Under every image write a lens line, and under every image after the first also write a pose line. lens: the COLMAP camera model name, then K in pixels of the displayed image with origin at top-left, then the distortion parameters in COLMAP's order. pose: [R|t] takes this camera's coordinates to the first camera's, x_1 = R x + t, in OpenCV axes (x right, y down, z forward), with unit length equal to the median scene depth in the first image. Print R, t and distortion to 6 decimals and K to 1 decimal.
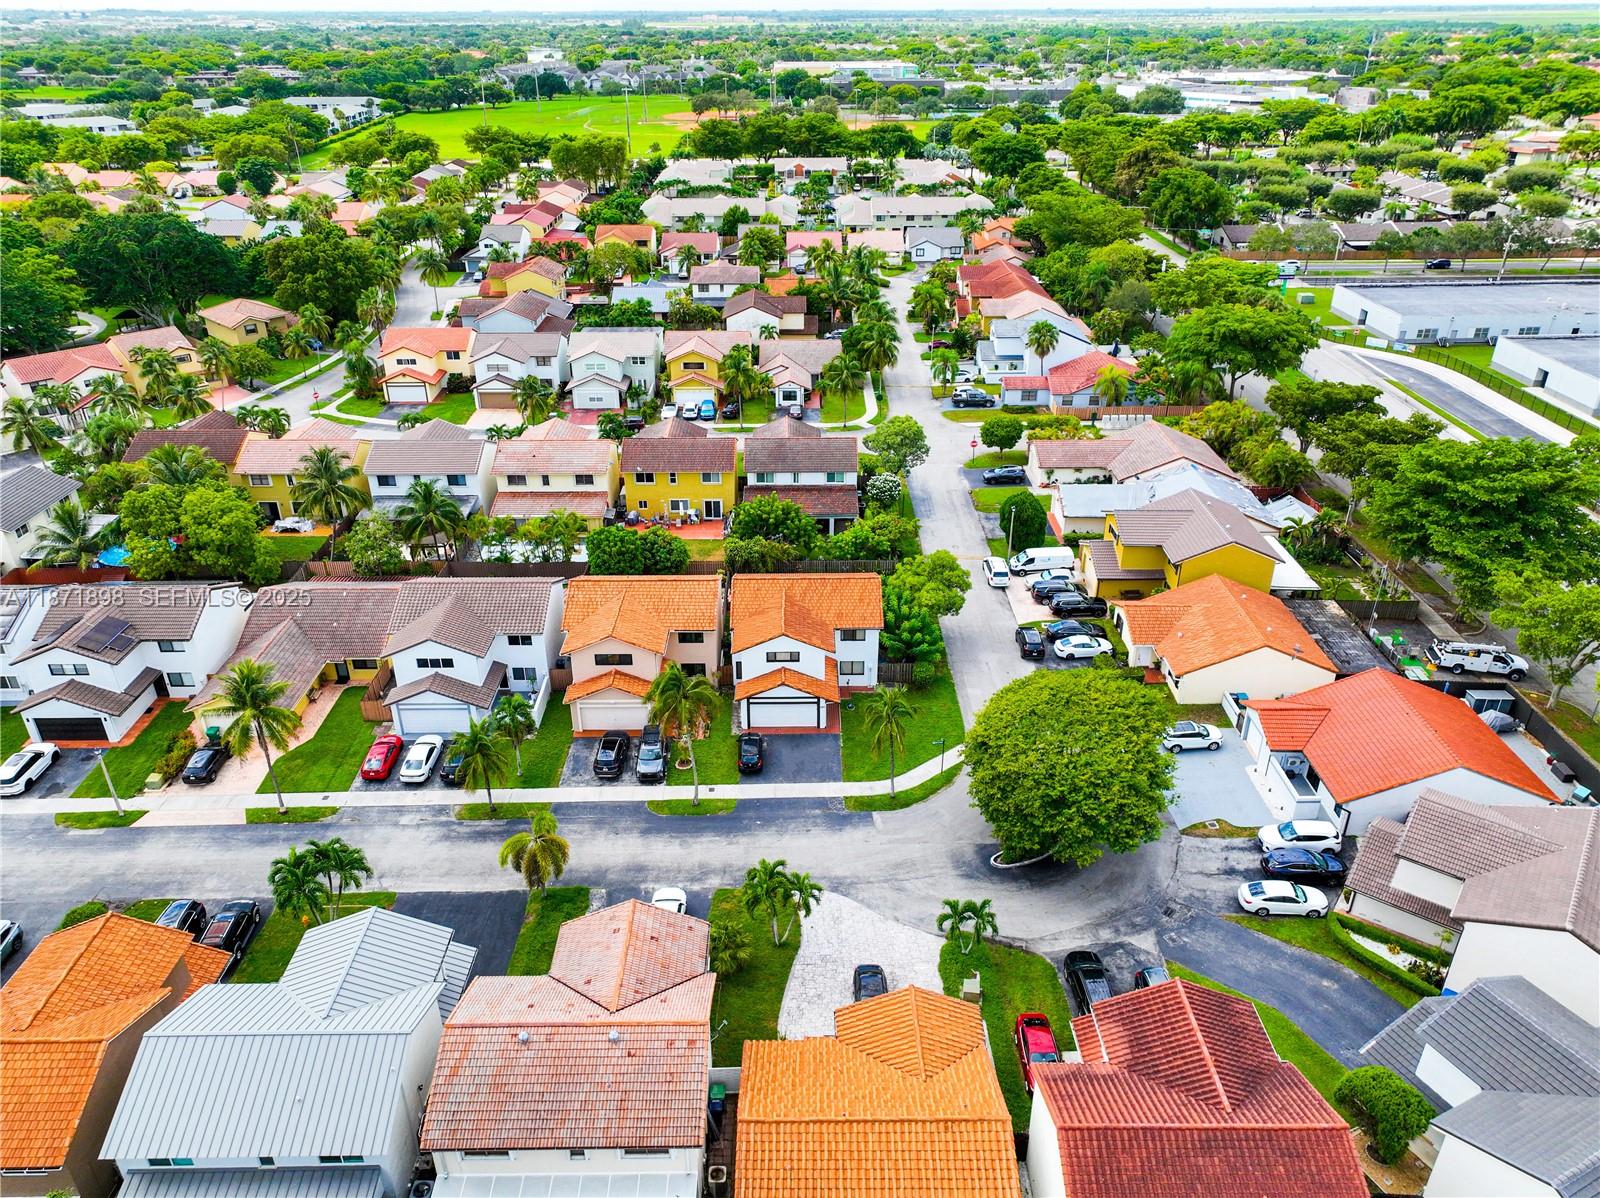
lens RADIAL K [[1123.9, 0, 801.5], [0, 1123.9, 606.1], [0, 0, 1]] dist [0.004205, 0.011512]
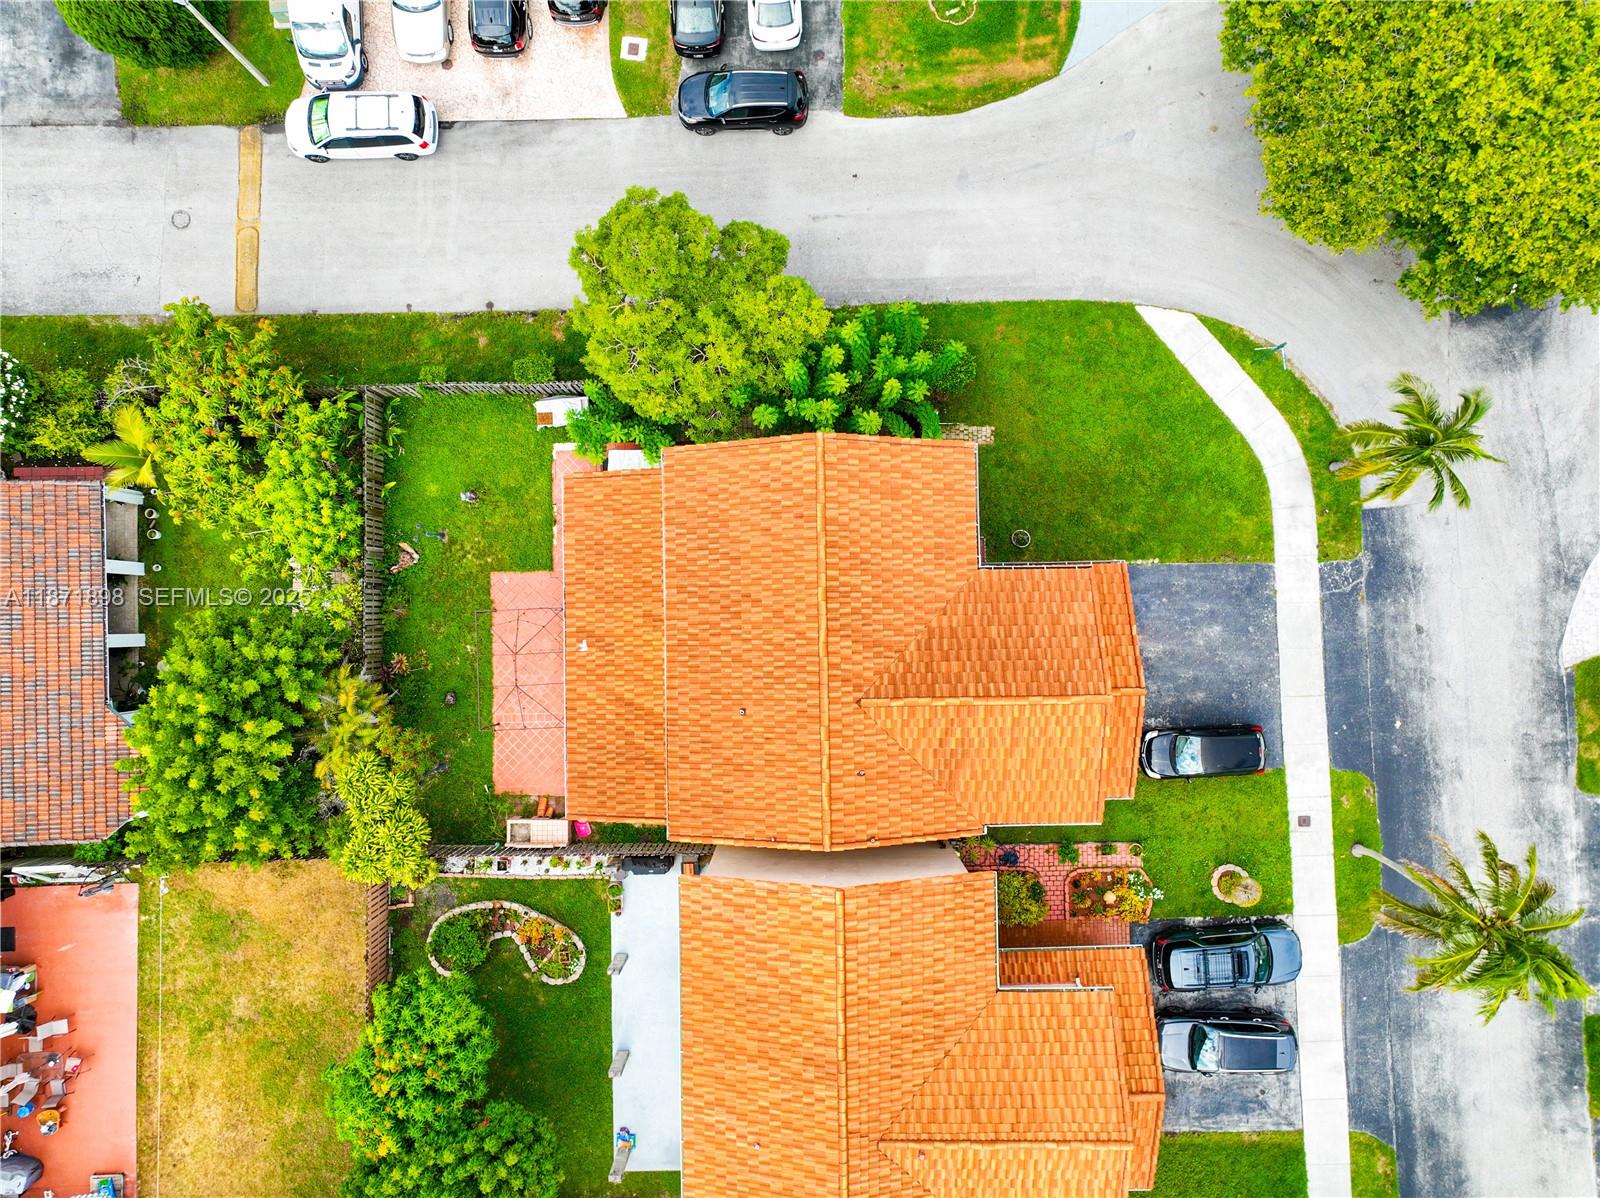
lens RADIAL K [[1123.9, 0, 804.0], [0, 1123.9, 596.3], [0, 0, 1]] dist [0.004205, 0.011512]
pose [[-0.010665, -0.999643, 0.024492, 0.009705], [0.472467, 0.016550, 0.881193, -0.330695], [-0.881284, 0.020969, 0.472122, 0.809294]]
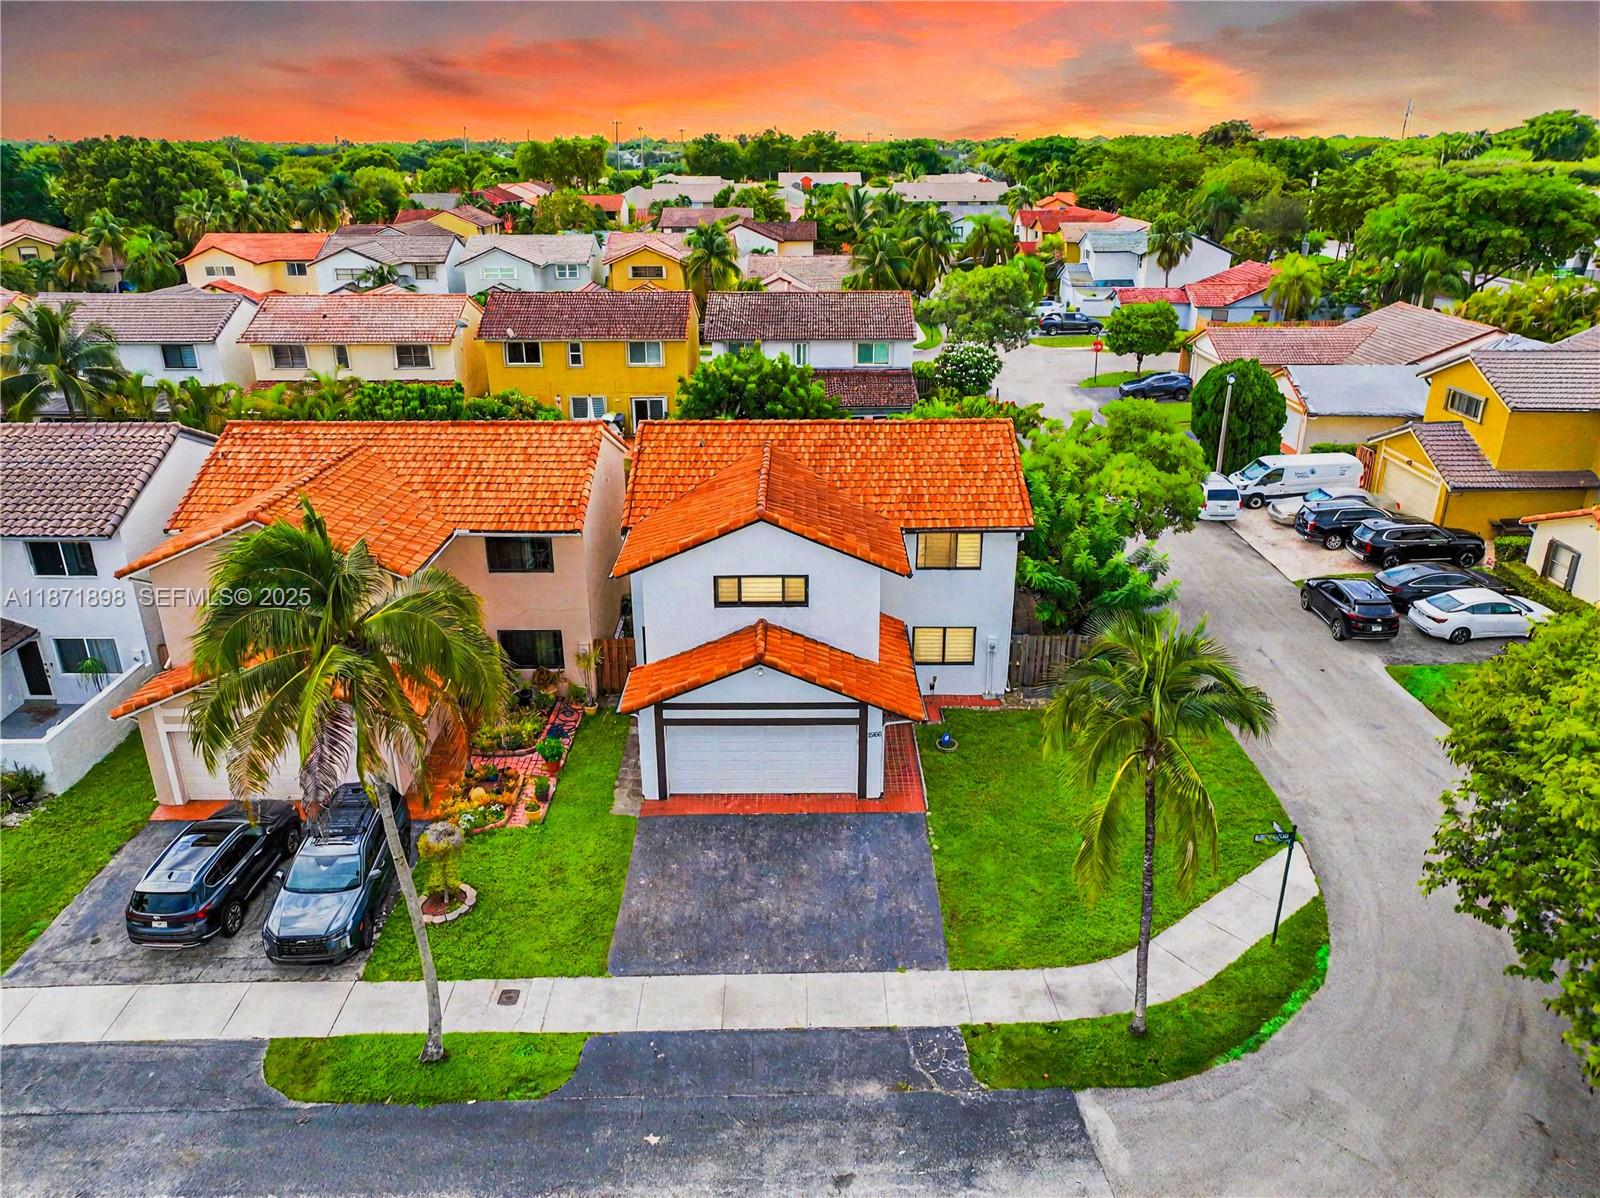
lens RADIAL K [[1123.9, 0, 801.7], [0, 1123.9, 601.3], [0, 0, 1]] dist [0.004205, 0.011512]
pose [[0.999984, 0.003053, -0.004852, -0.001852], [-0.003535, 0.994704, -0.102719, 0.076578], [0.004512, 0.102735, 0.994699, 0.589808]]
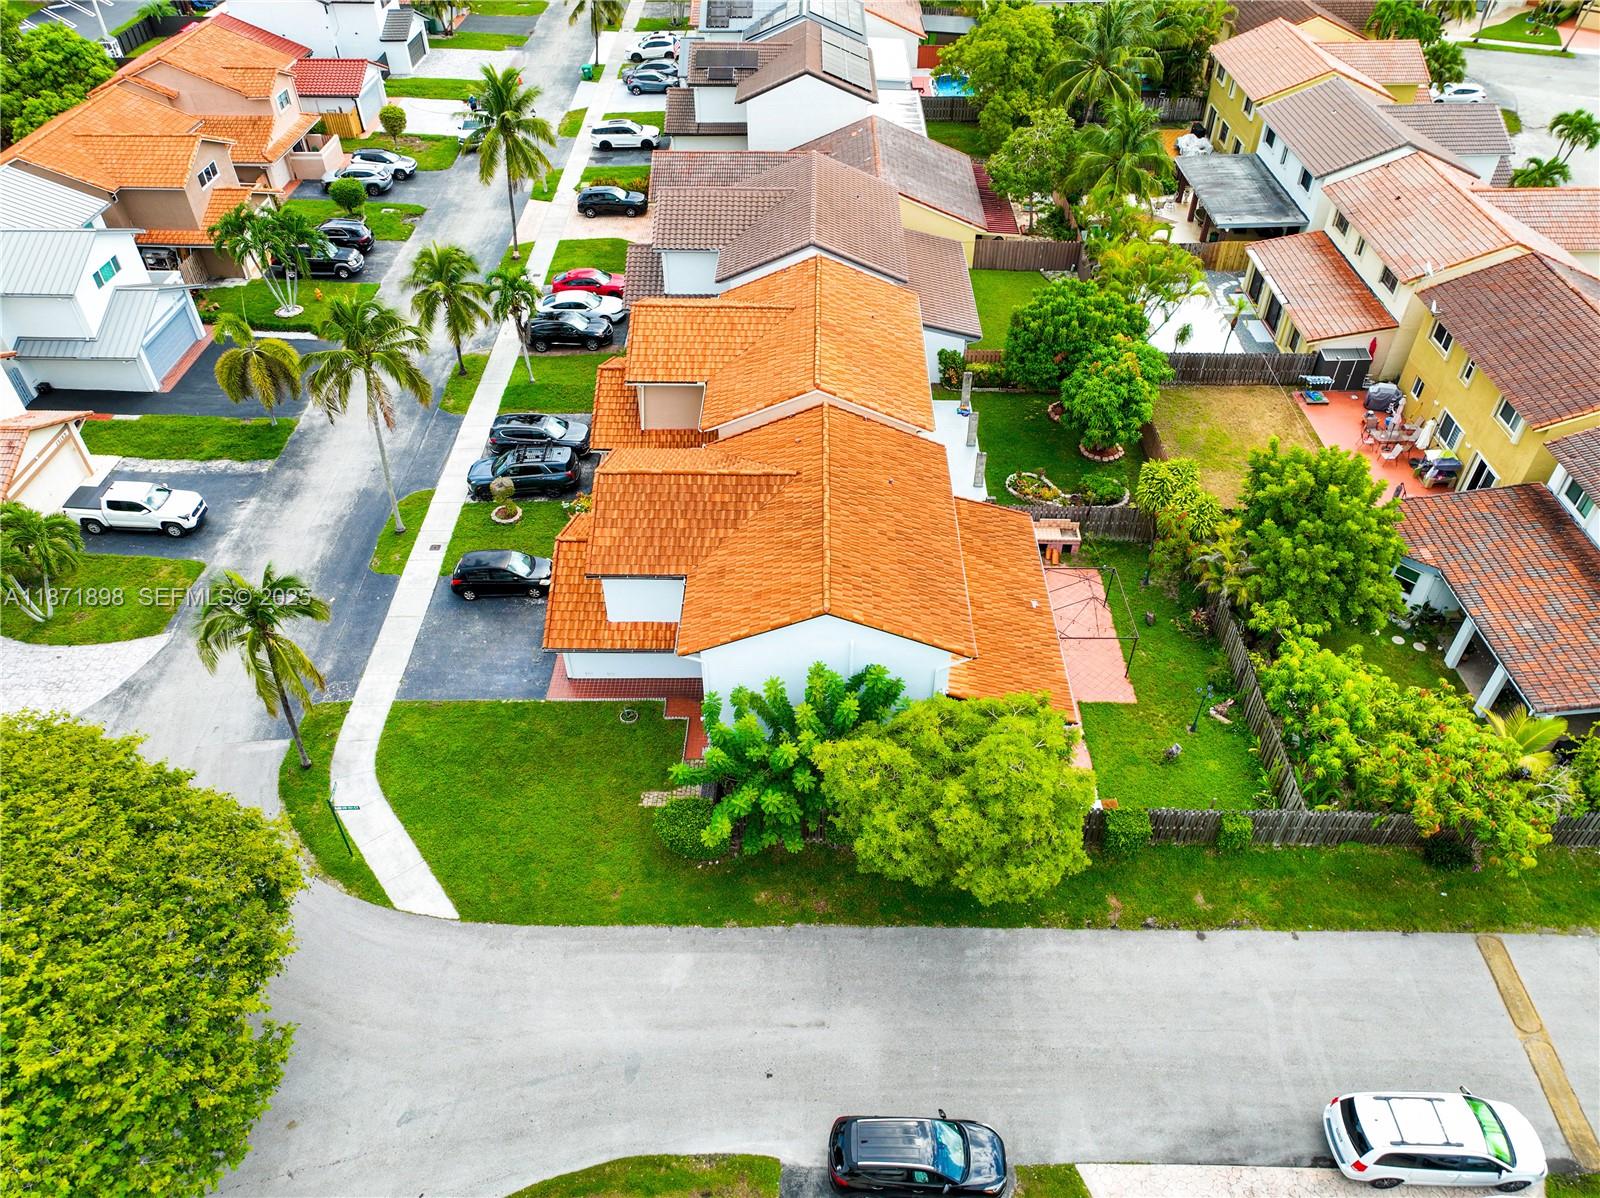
lens RADIAL K [[1123.9, 0, 797.8], [0, 1123.9, 594.7], [0, 0, 1]] dist [0.004205, 0.011512]
pose [[-0.022321, 0.662313, -0.748895, 0.340597], [-0.465857, 0.655896, 0.593951, -0.241872], [0.884578, 0.362136, 0.293903, 0.849014]]
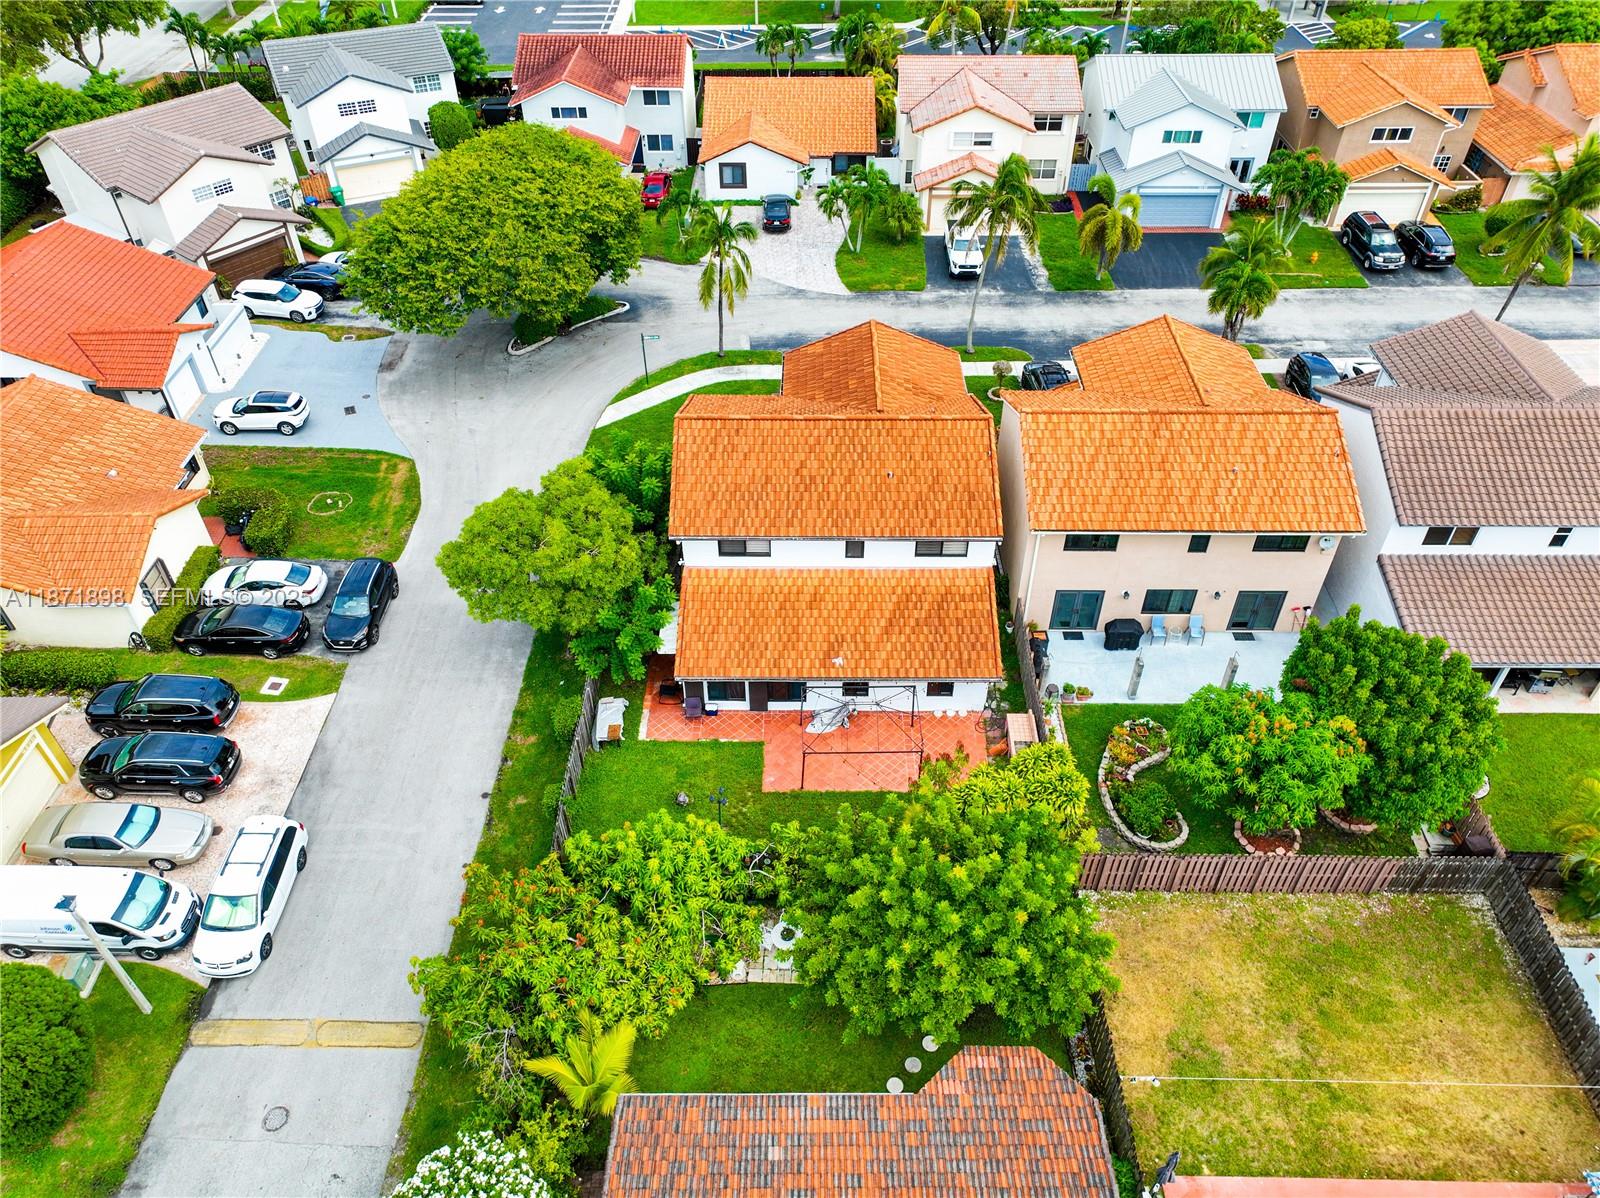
lens RADIAL K [[1121.8, 0, 799.6], [0, 1121.8, 592.5], [0, 0, 1]] dist [0.003533, 0.013680]
pose [[-0.999845, -0.004823, 0.016961, 0.010137], [0.014207, 0.349408, 0.936863, -0.423221], [-0.010445, 0.936958, -0.349285, 1.191393]]
